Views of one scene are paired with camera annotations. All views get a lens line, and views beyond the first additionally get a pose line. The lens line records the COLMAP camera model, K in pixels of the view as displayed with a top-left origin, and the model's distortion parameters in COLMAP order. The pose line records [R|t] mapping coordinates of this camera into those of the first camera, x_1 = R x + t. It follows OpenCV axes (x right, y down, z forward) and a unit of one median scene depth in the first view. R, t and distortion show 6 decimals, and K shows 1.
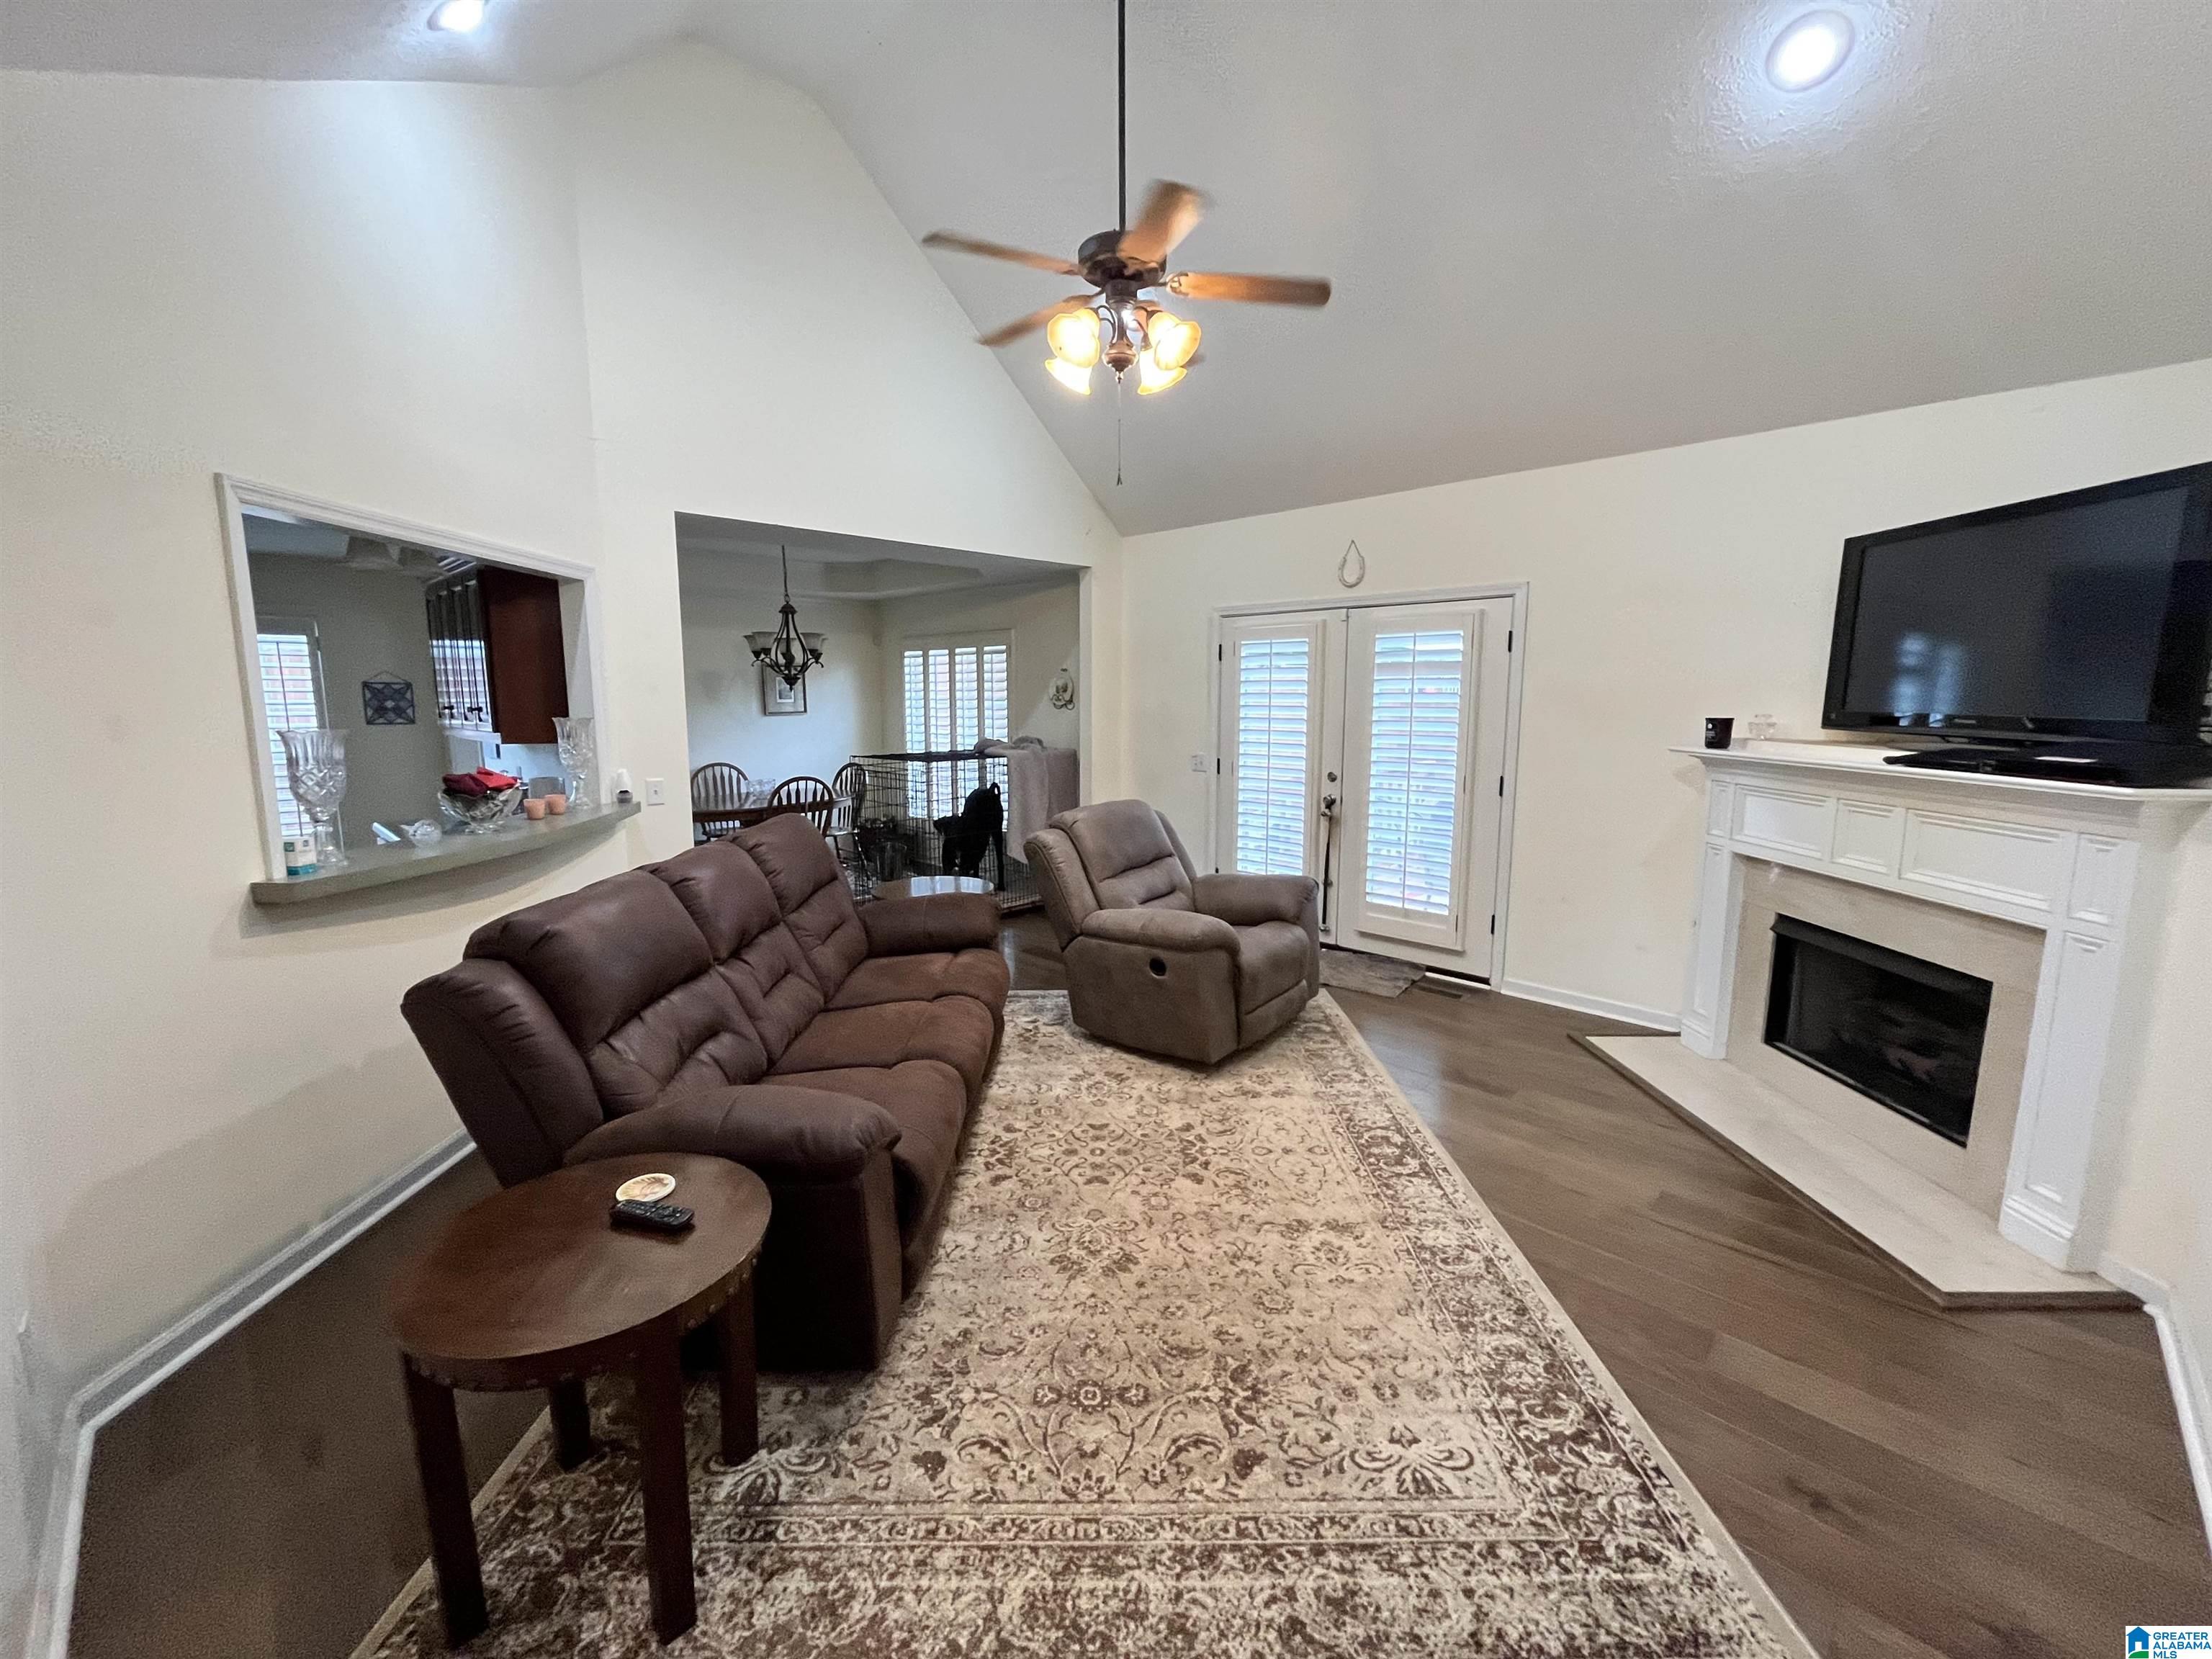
lens RADIAL K [[902.6, 0, 1102.4], [0, 902.6, 824.0], [0, 0, 1]] dist [-0.001869, -0.000234]
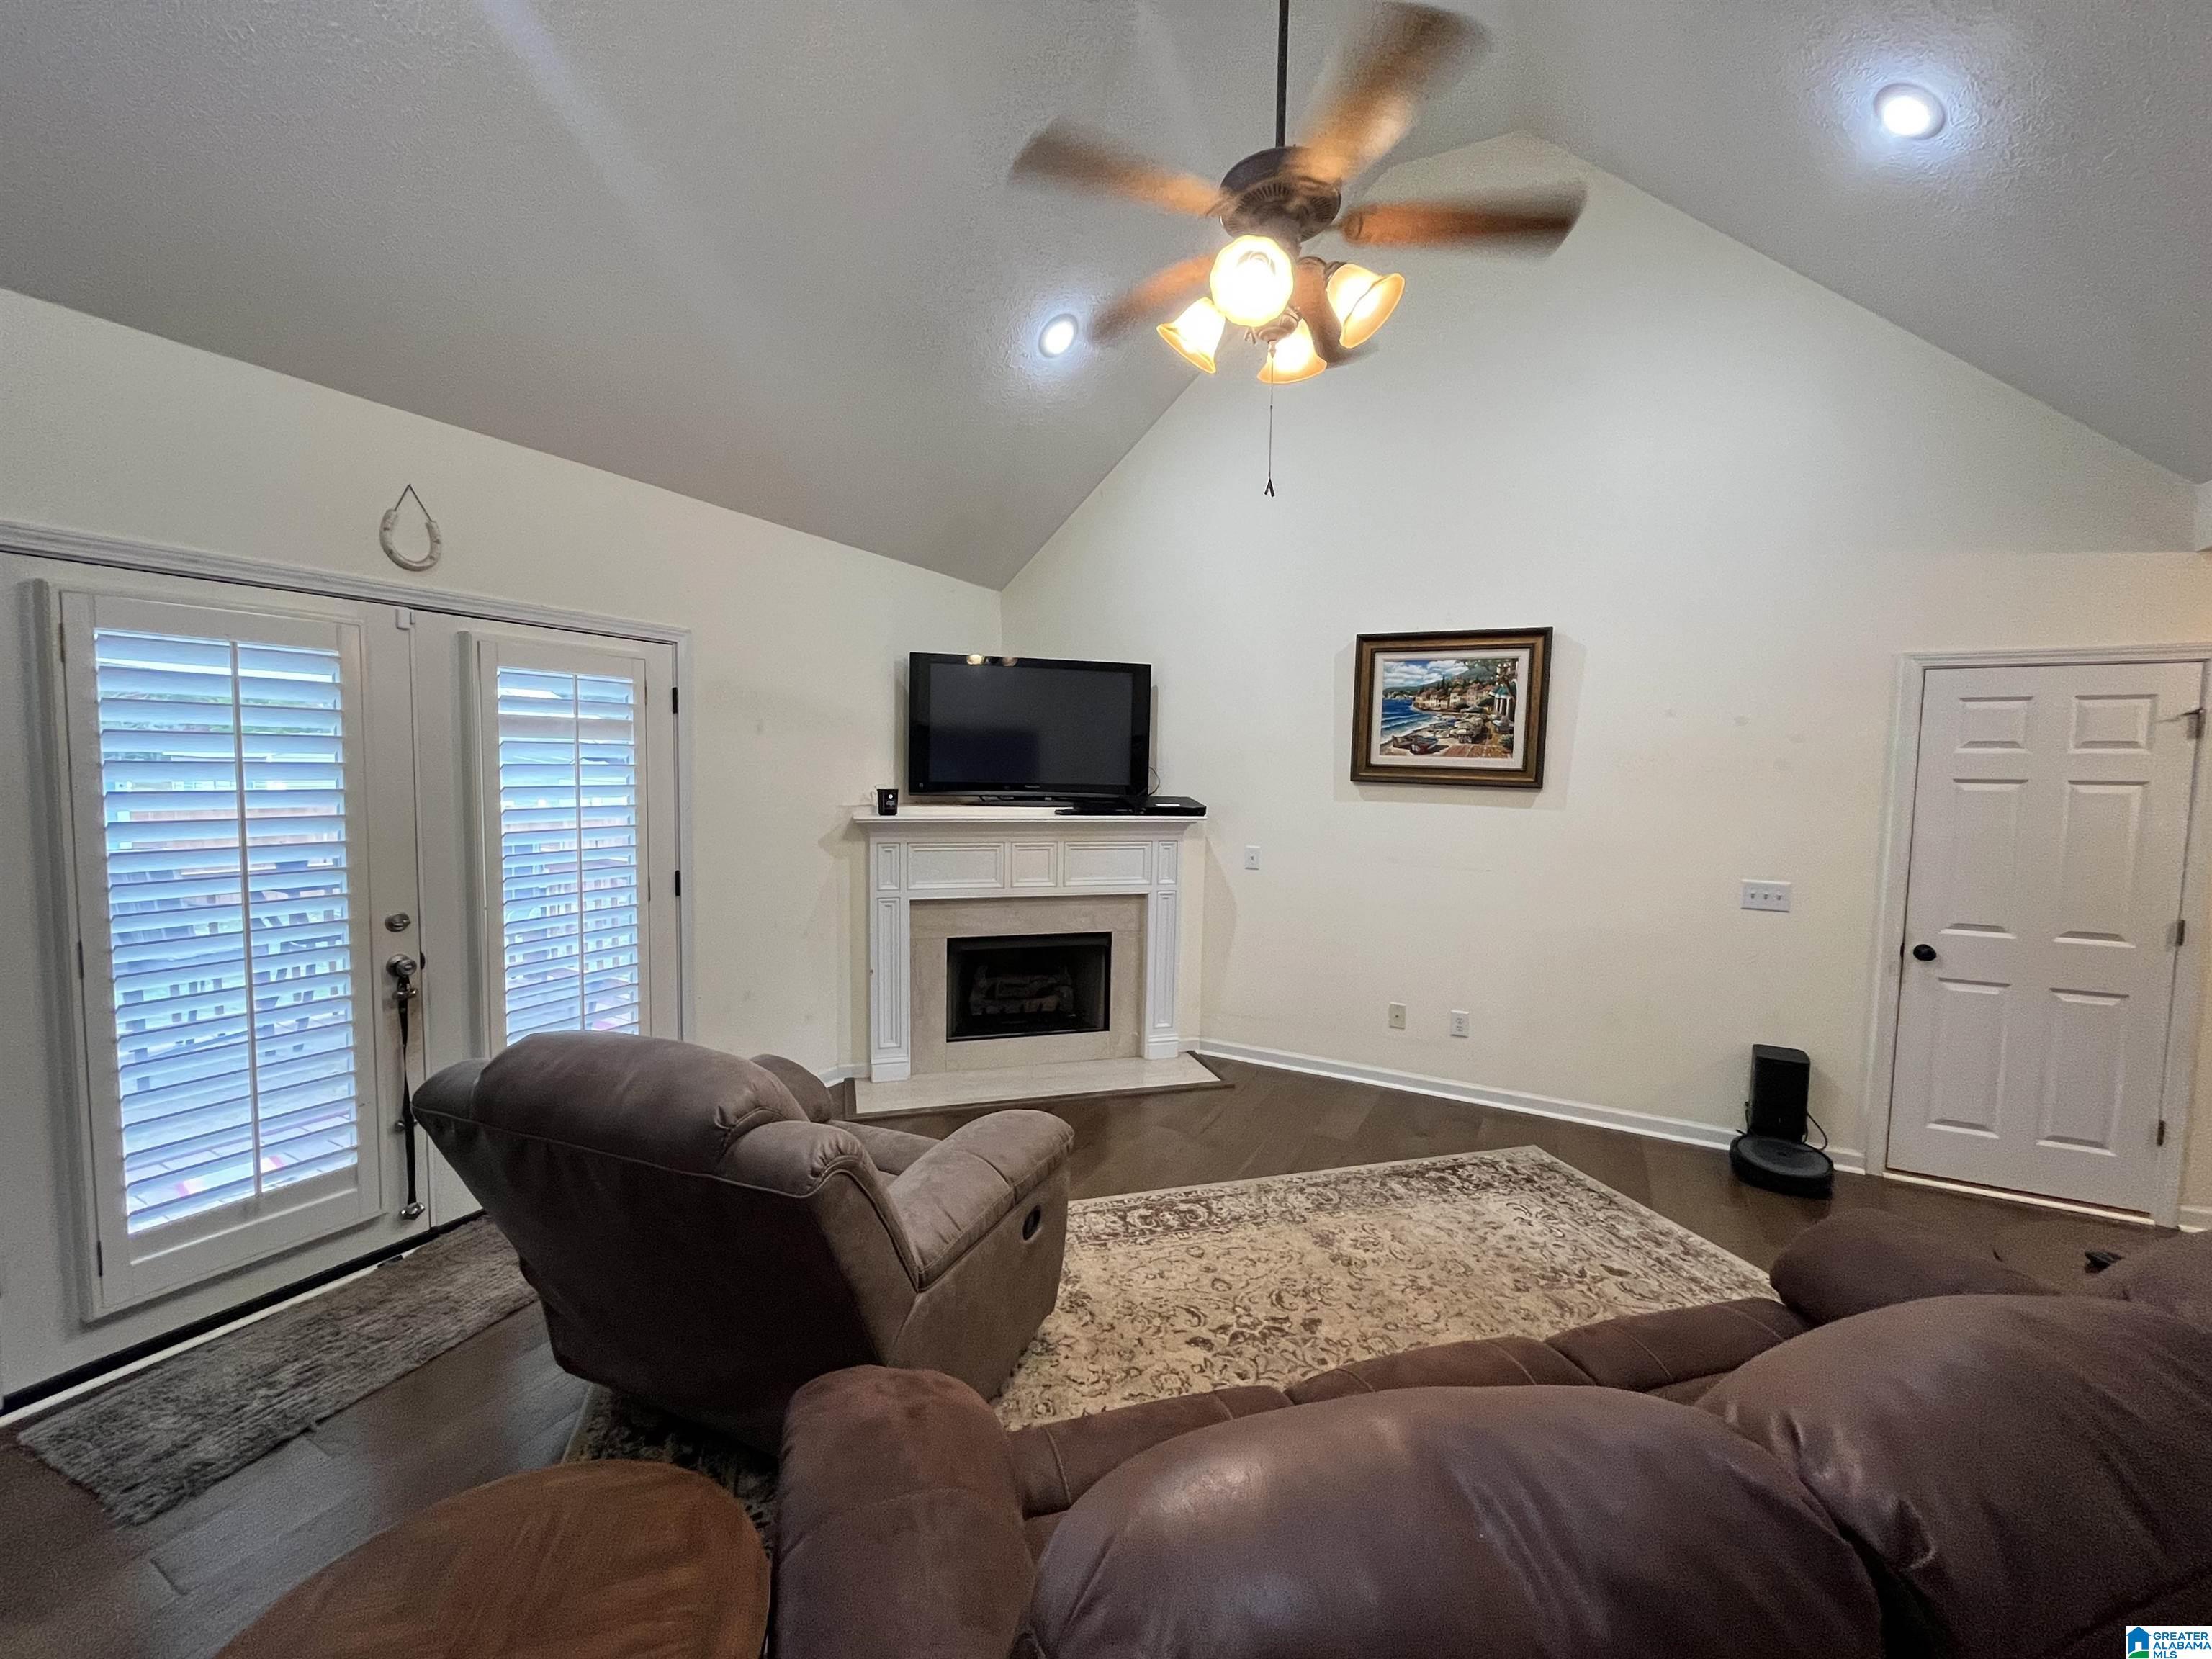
lens RADIAL K [[902.6, 0, 1106.0], [0, 902.6, 826.7], [0, 0, 1]] dist [-0.001869, -0.000234]
pose [[-0.282932, -0.071146, 0.956498, -0.790489], [0.121421, 0.986565, 0.109299, -0.254207], [-0.951423, 0.147064, -0.270493, 1.649850]]
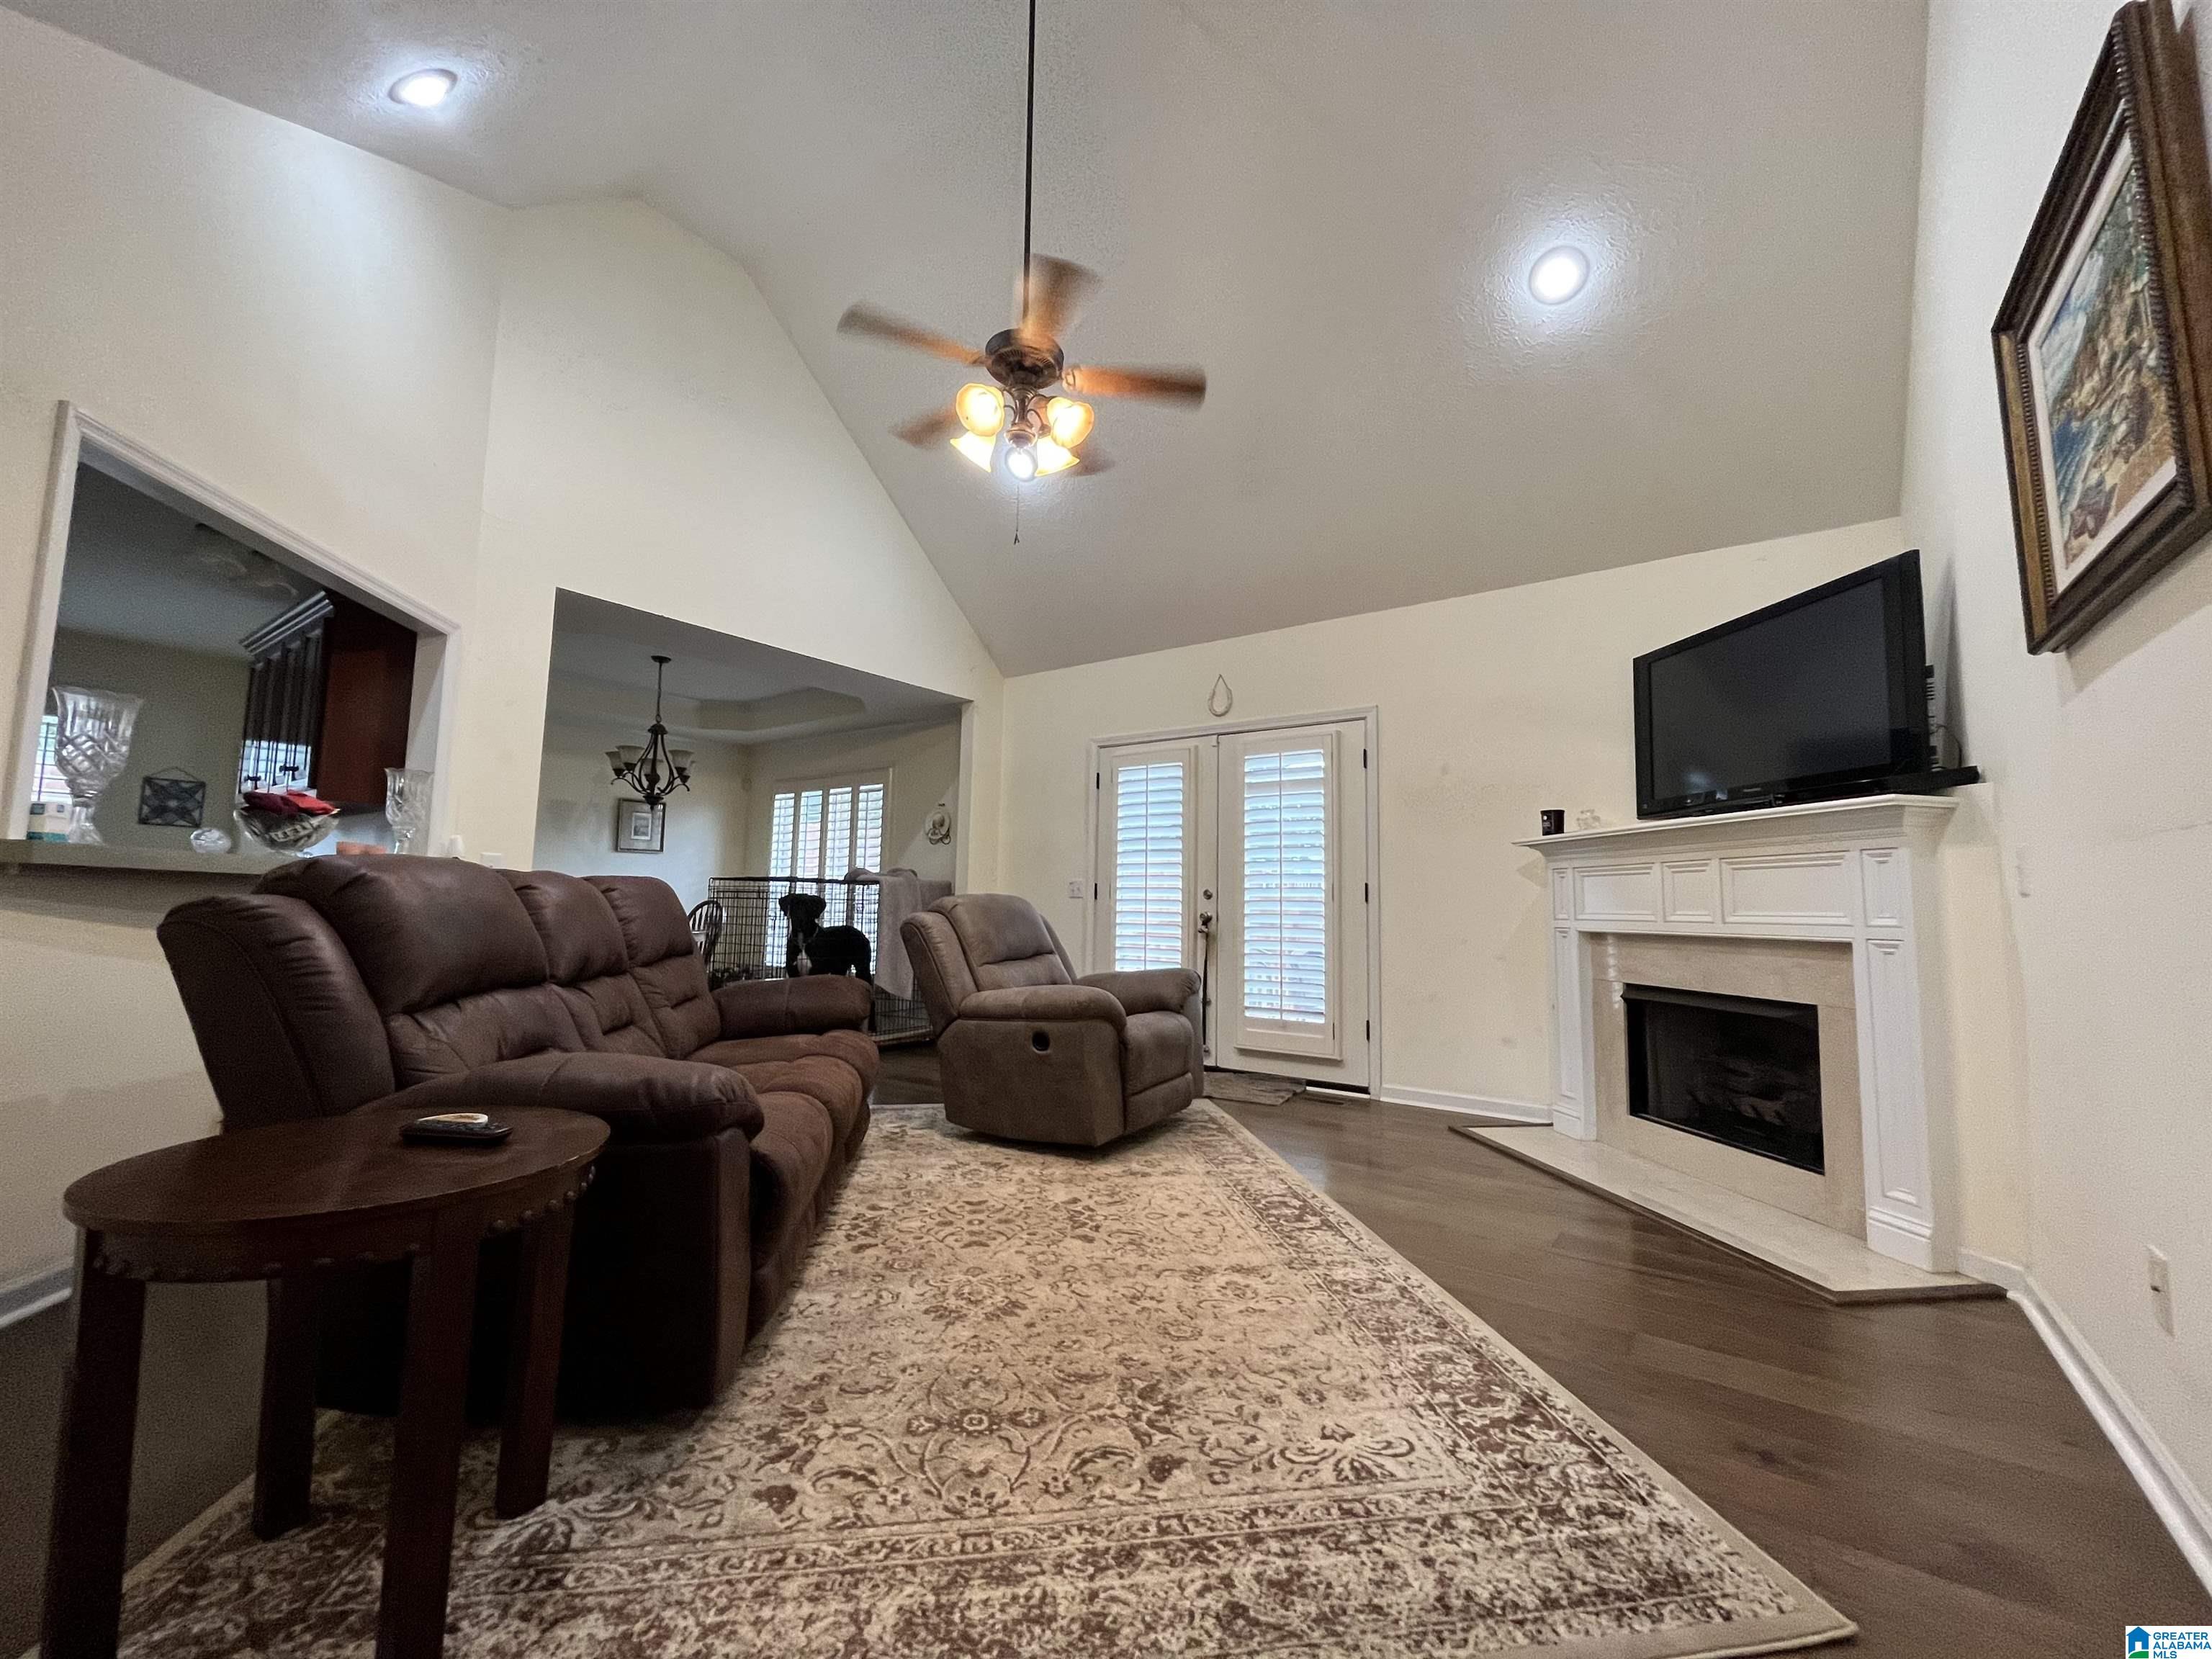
lens RADIAL K [[902.6, 0, 1101.1], [0, 902.6, 823.0], [0, 0, 1]] dist [-0.001869, -0.000234]
pose [[0.988993, 0.032522, 0.144342, -0.031364], [0.002393, 0.971901, -0.235378, 0.243398], [-0.147941, 0.233133, 0.961126, 0.038146]]
